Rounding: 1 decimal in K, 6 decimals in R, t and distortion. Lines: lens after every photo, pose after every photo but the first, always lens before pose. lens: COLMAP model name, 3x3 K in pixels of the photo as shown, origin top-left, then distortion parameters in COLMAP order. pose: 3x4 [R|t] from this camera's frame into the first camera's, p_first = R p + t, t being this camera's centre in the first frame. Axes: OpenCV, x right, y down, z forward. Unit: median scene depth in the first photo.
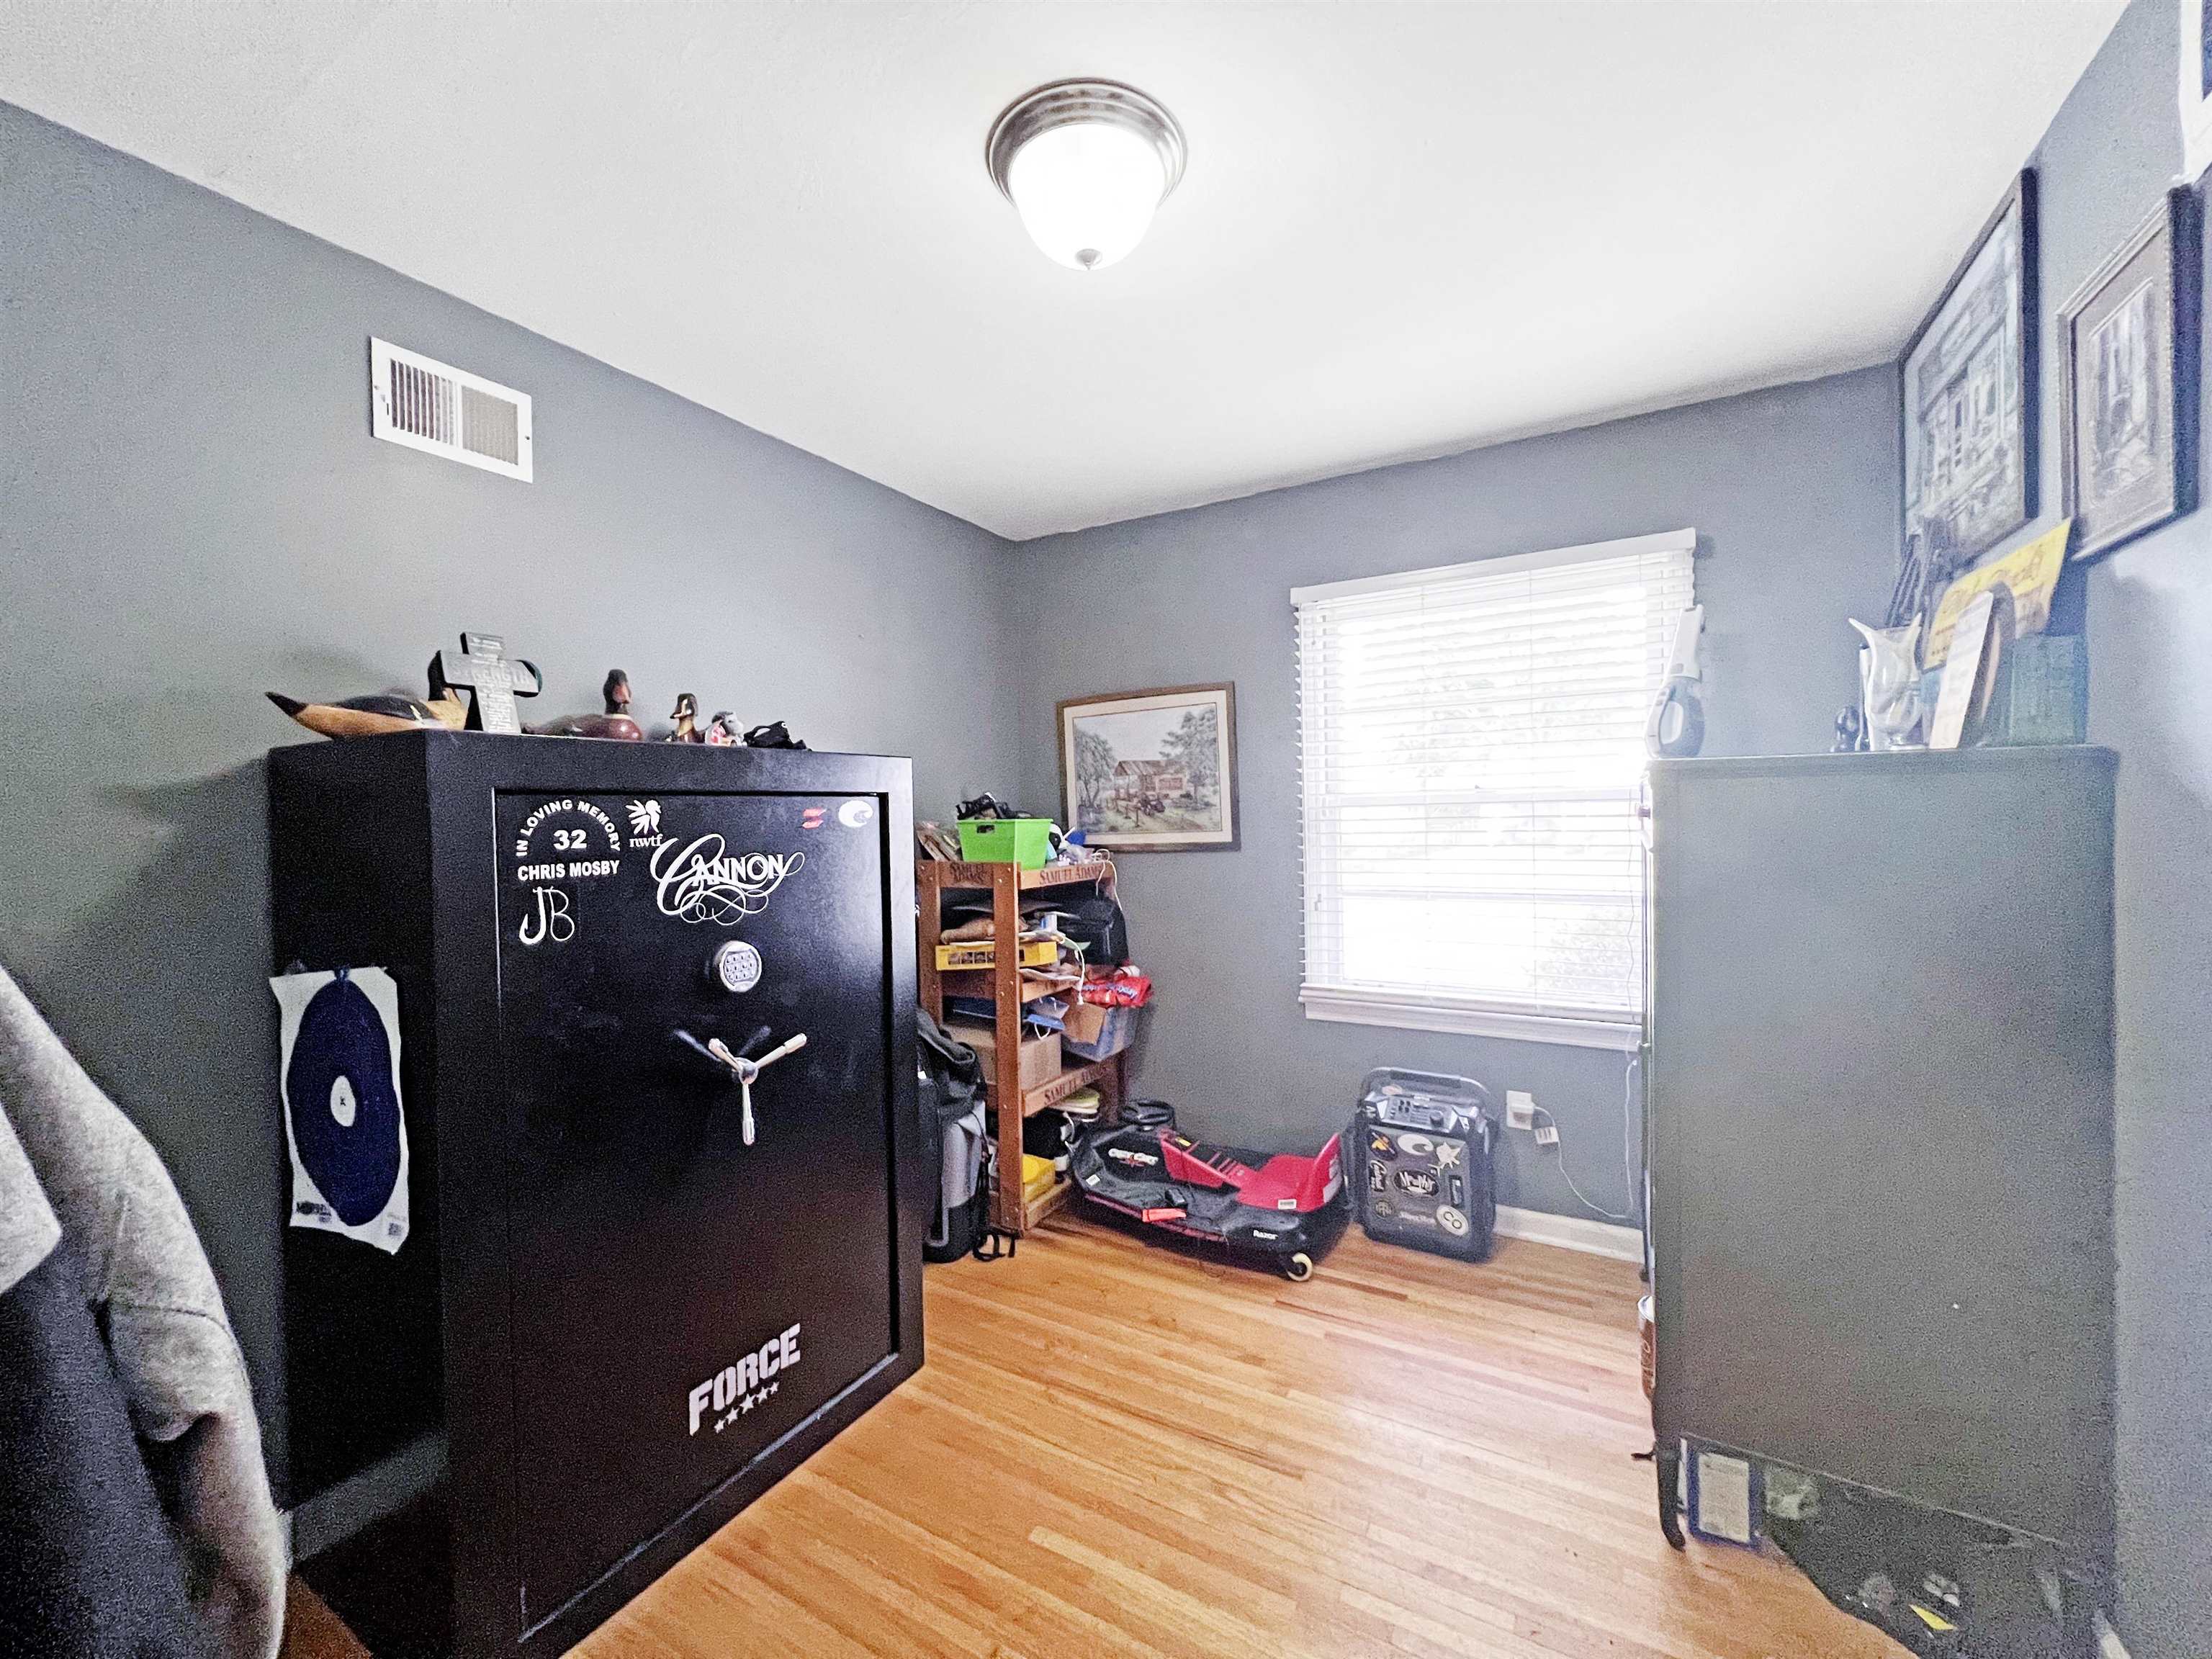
lens RADIAL K [[906.2, 0, 1106.0], [0, 906.2, 829.5], [0, 0, 1]] dist [-0.001330, -0.000254]
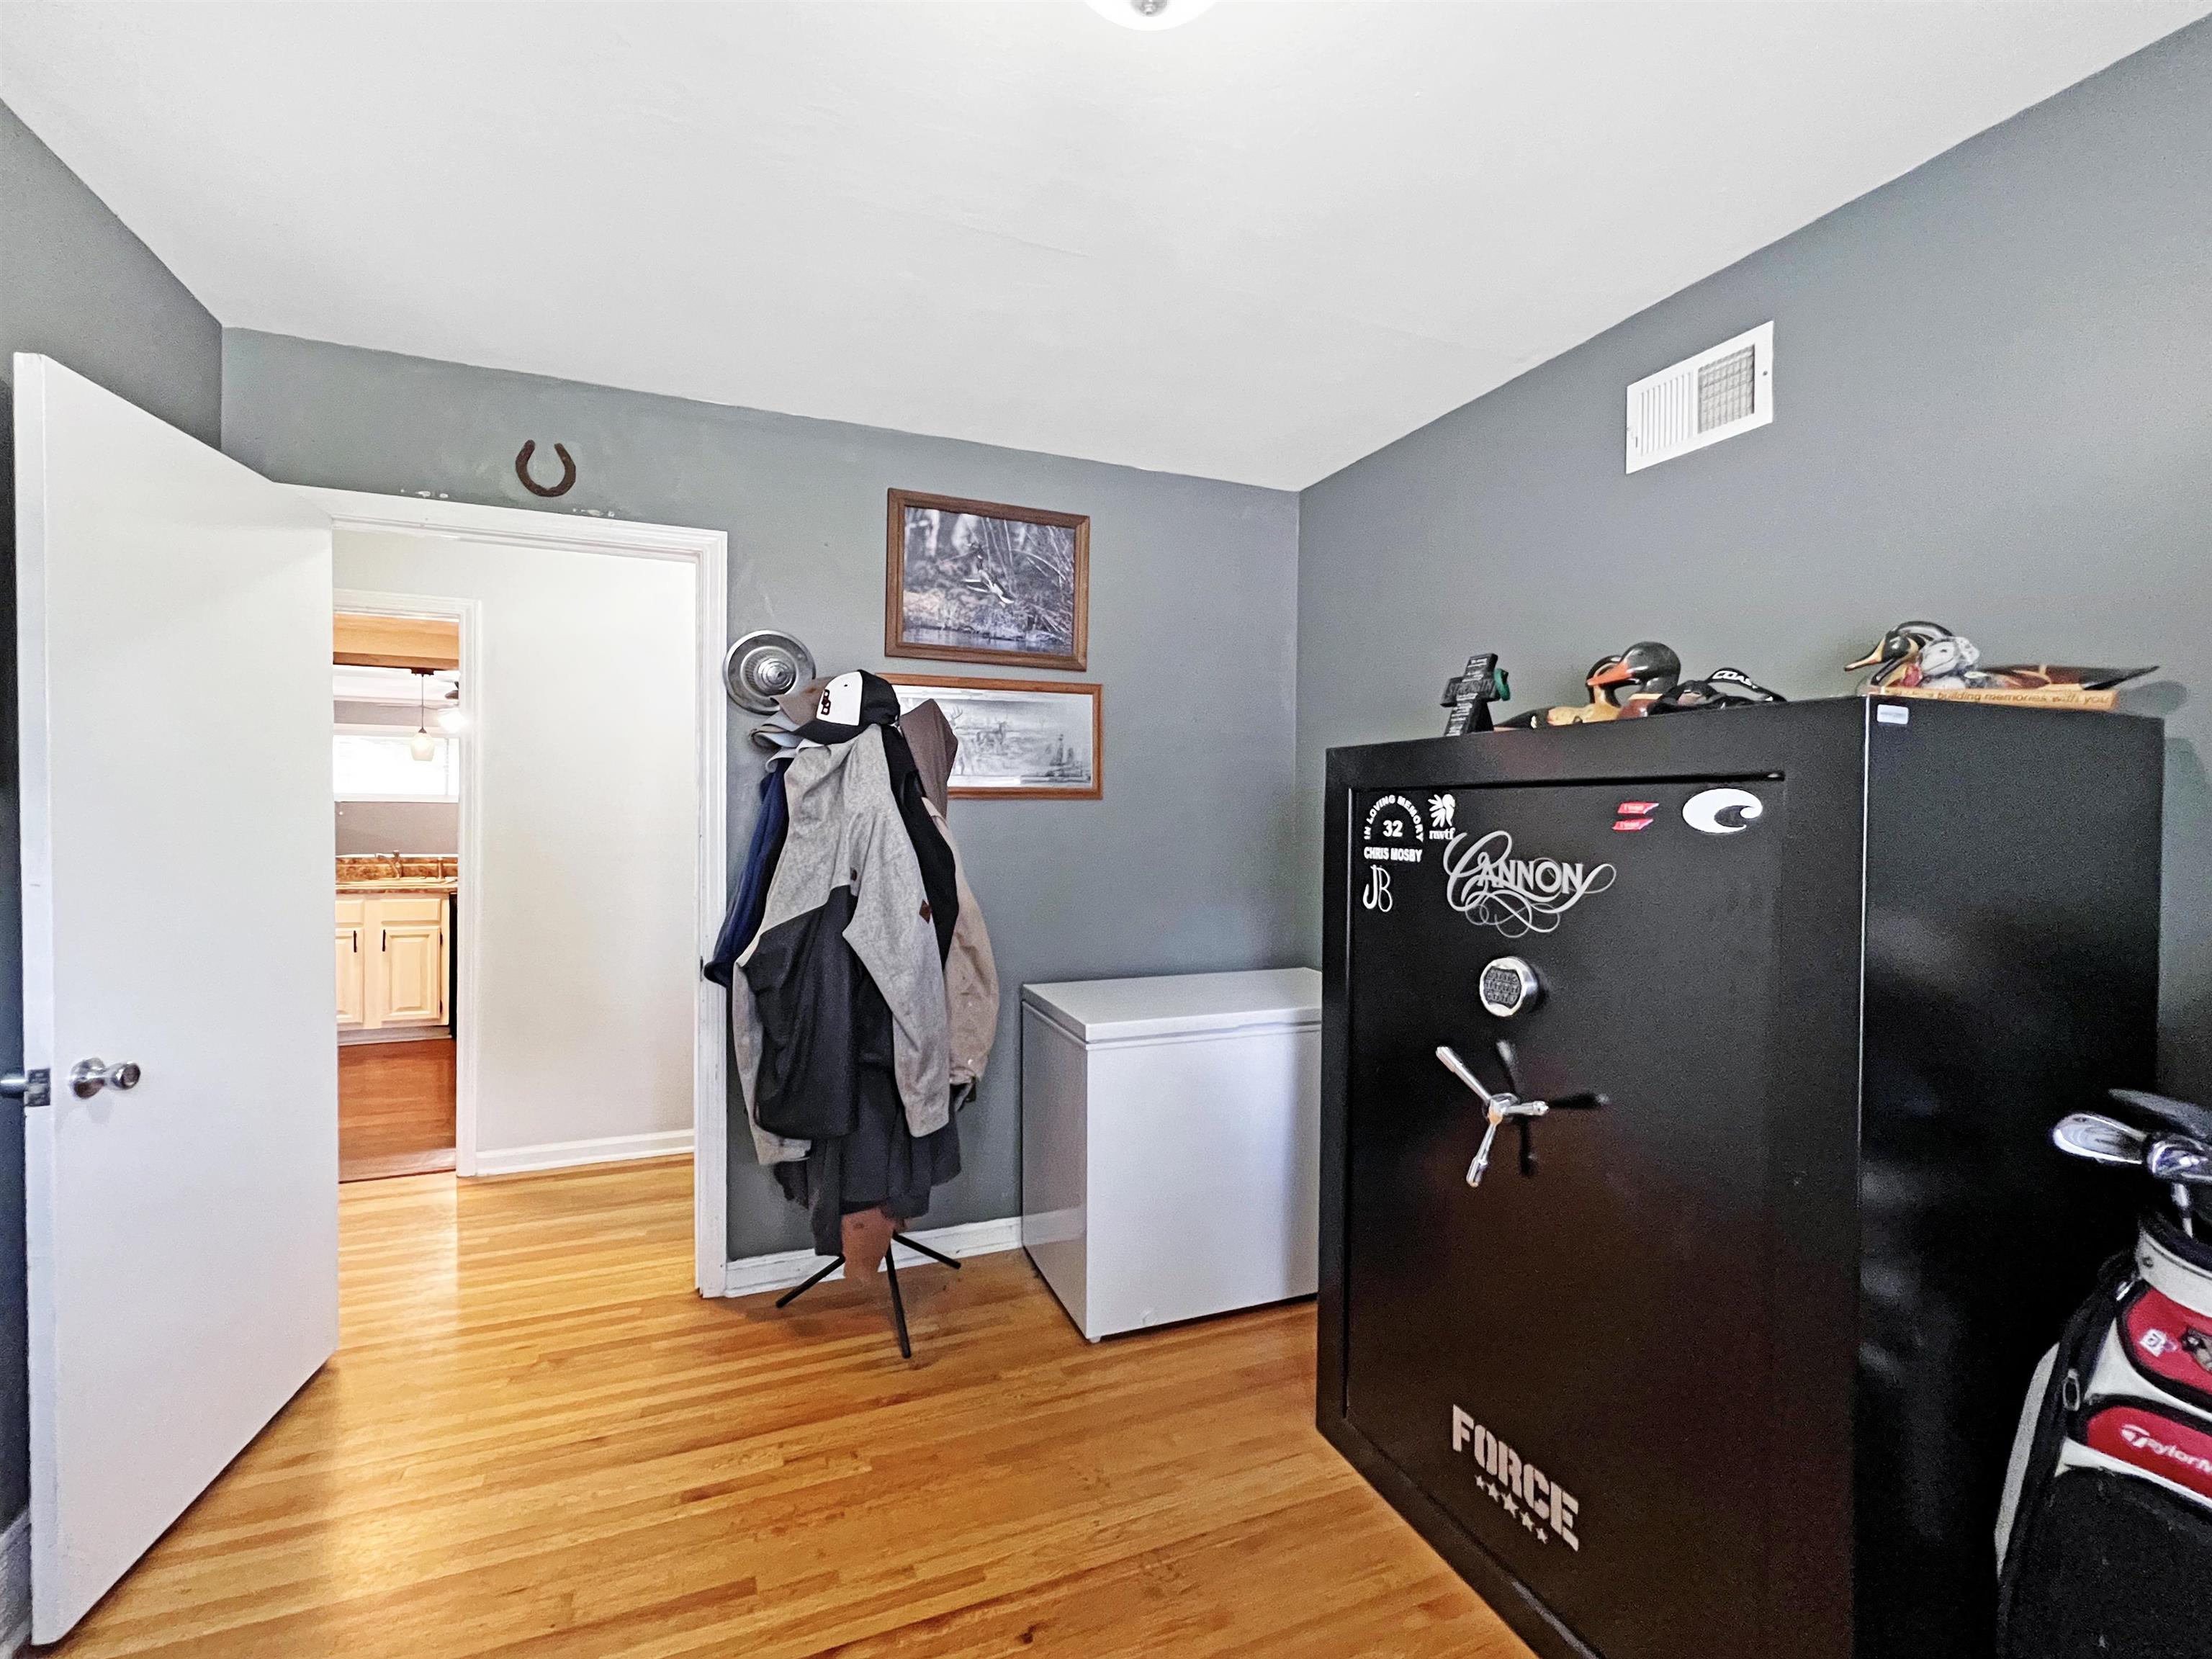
lens RADIAL K [[911.1, 0, 1112.0], [0, 911.1, 845.5], [0, 0, 1]] dist [-0.001151, -0.000110]
pose [[-0.588881, 0.030393, -0.807648, 0.531286], [-0.027096, 0.997988, 0.057313, -0.022392], [0.807766, 0.055635, -0.586872, 1.254118]]
